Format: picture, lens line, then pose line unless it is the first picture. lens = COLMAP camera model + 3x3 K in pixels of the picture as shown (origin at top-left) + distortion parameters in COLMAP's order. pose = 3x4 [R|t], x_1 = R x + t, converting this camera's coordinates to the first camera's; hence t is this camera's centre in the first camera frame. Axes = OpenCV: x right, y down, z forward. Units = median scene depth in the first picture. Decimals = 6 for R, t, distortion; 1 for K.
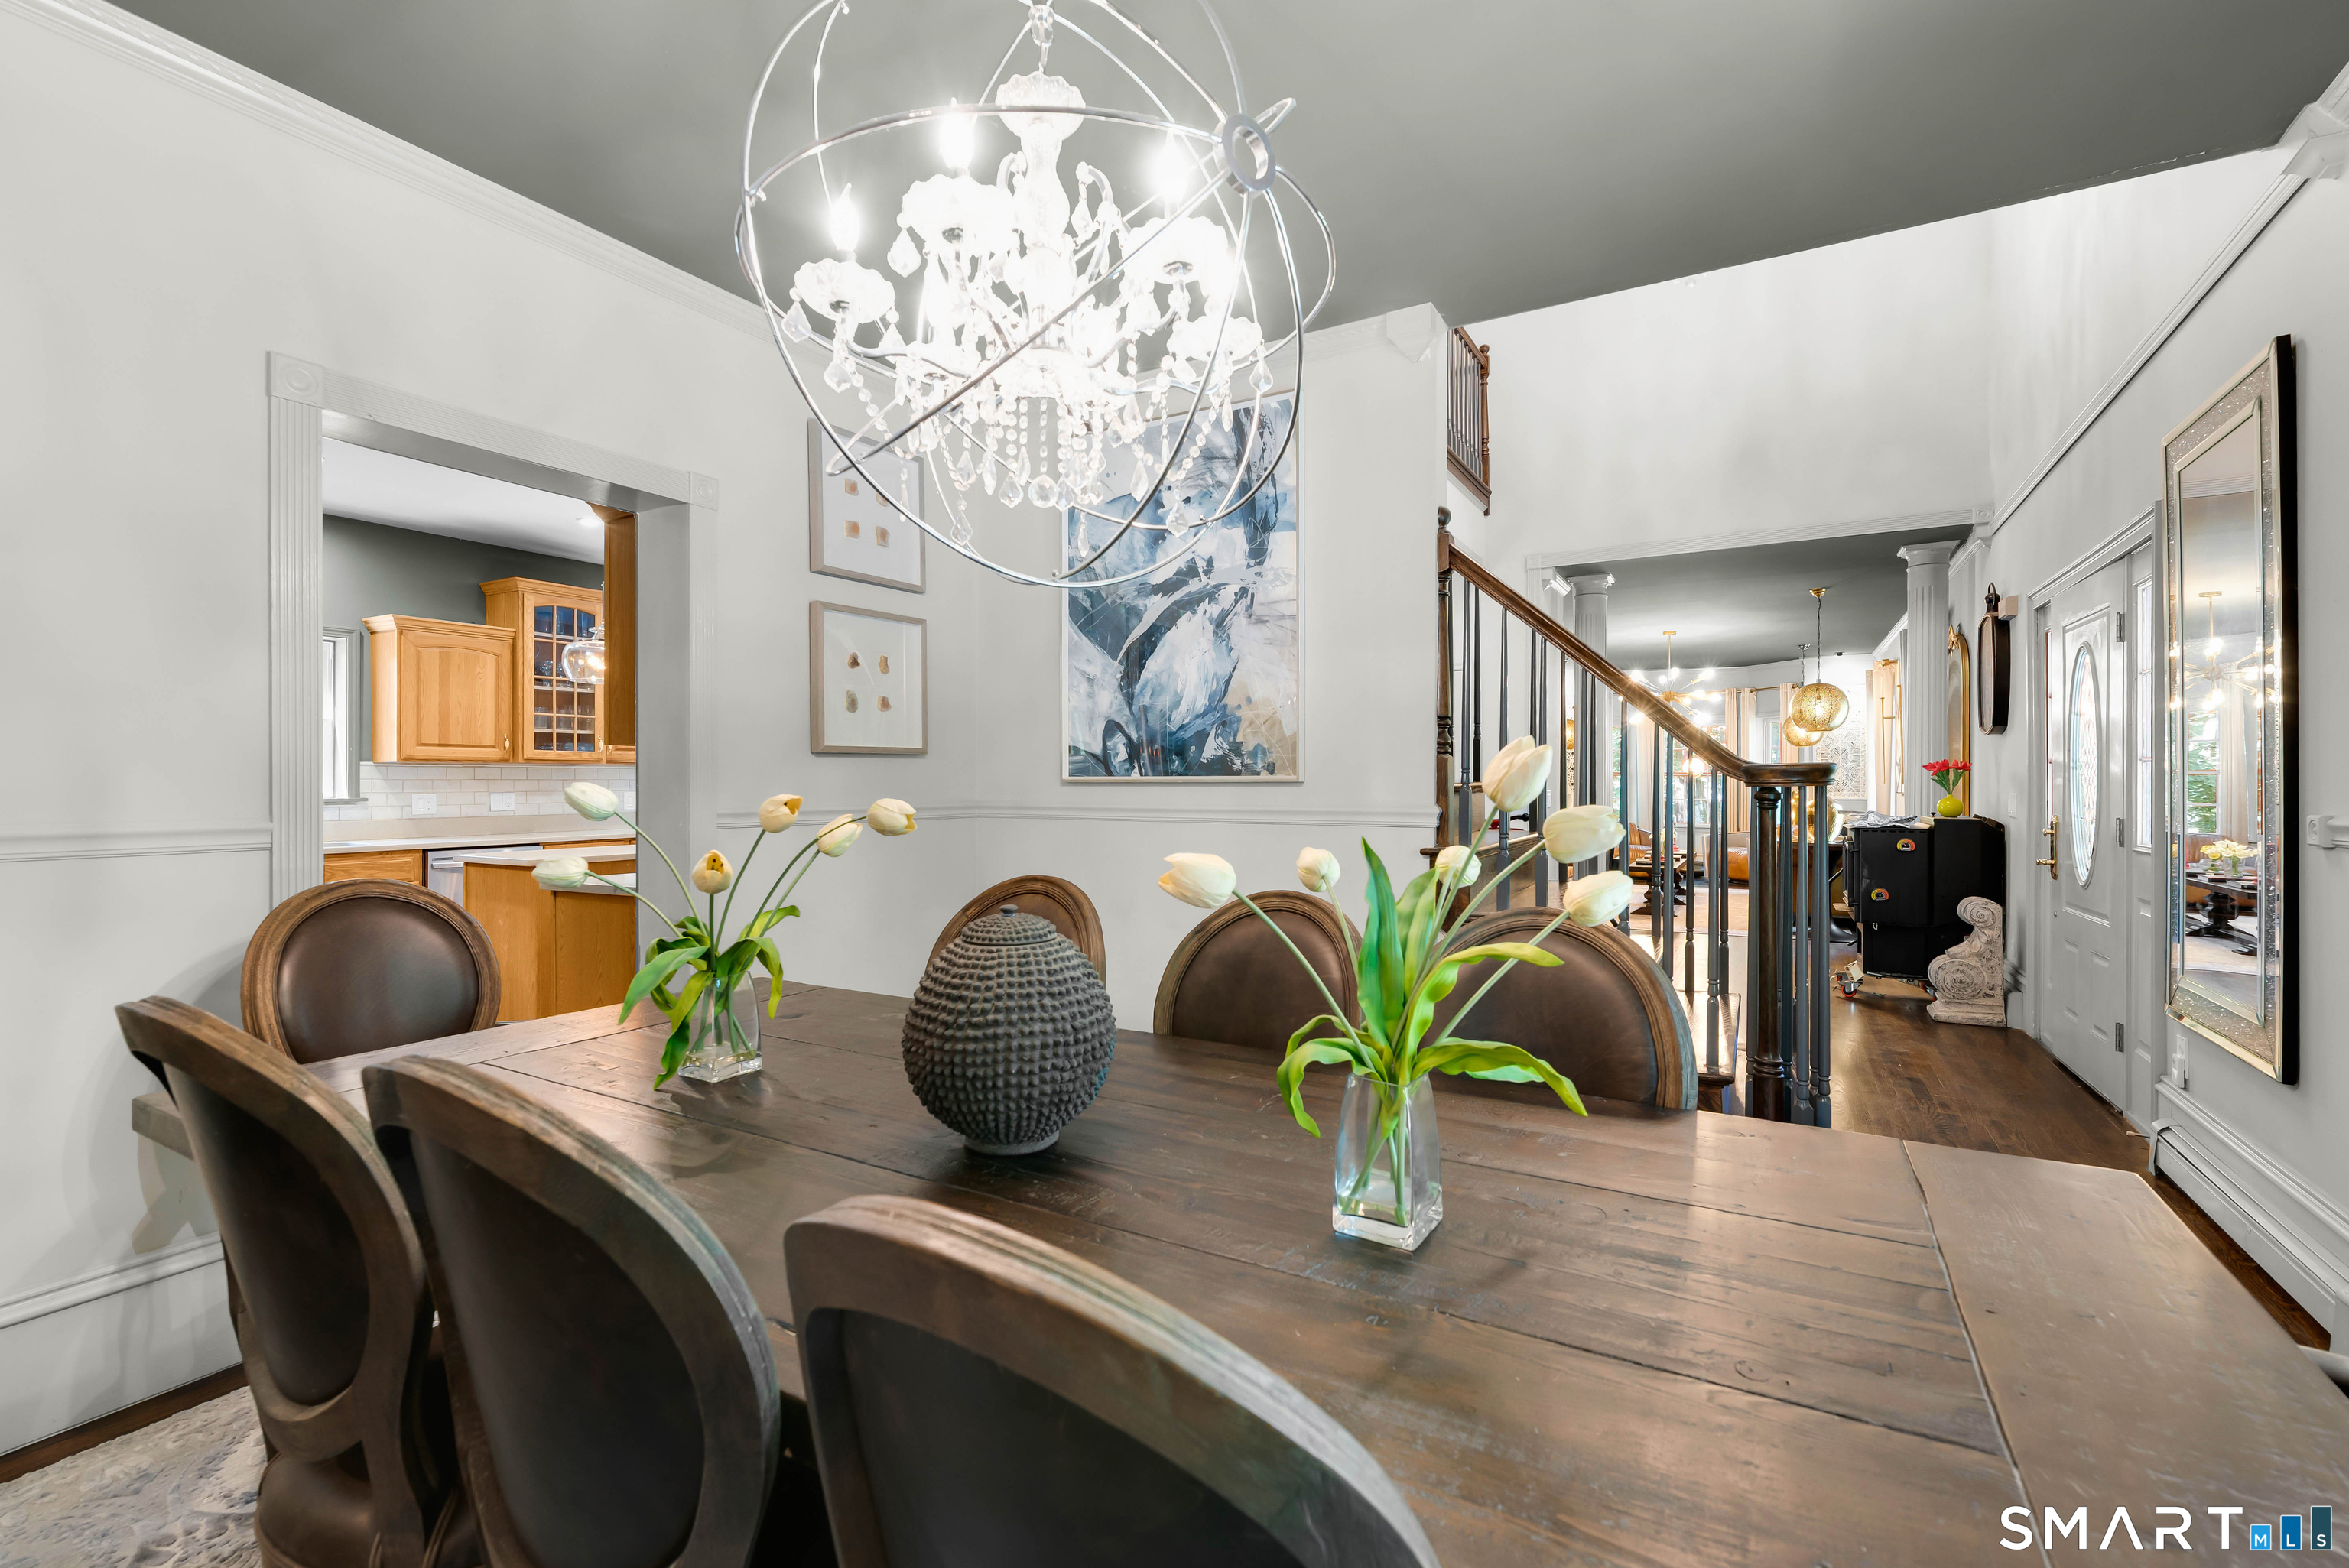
lens RADIAL K [[1026.7, 0, 1172.2], [0, 1026.7, 783.4], [0, 0, 1]] dist [-0.001683, -0.001111]
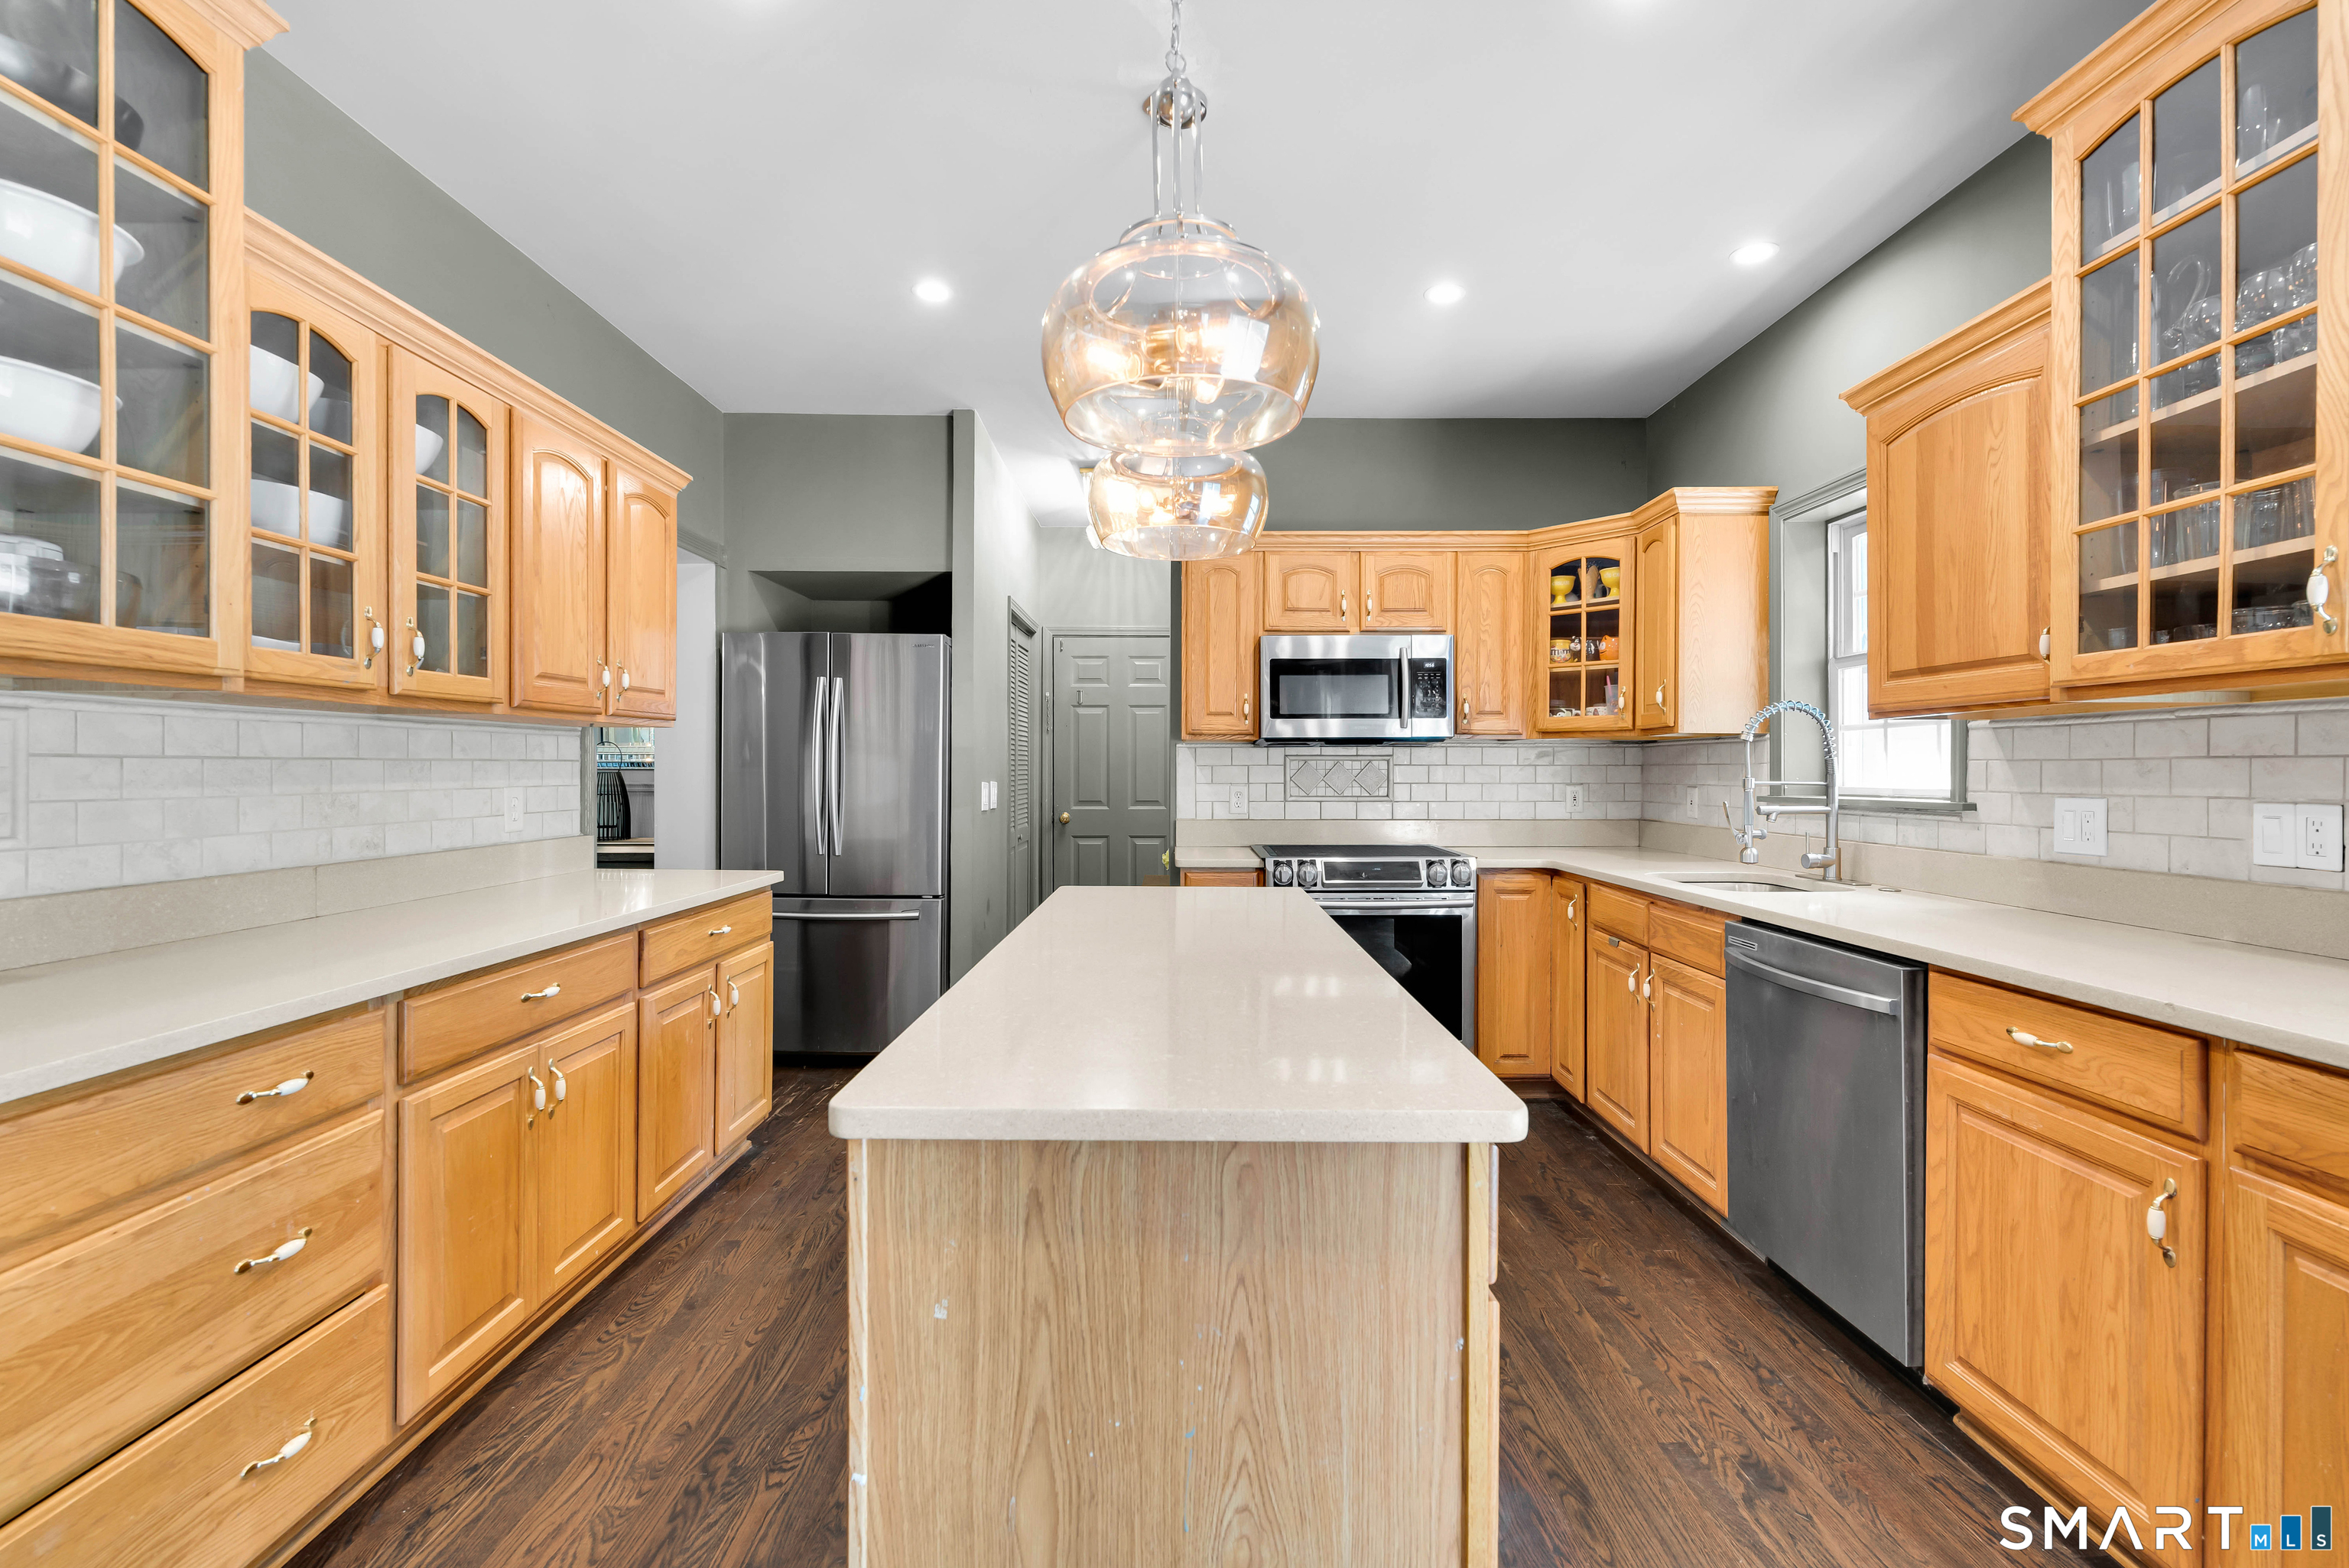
lens RADIAL K [[1026.7, 0, 1174.6], [0, 1026.7, 776.1], [0, 0, 1]] dist [-0.001683, -0.001111]
pose [[-0.863640, 0.002051, -0.504105, -0.254189], [-0.000208, 0.999990, 0.004426, 0.000619], [0.504109, 0.003927, -0.863631, 1.113981]]
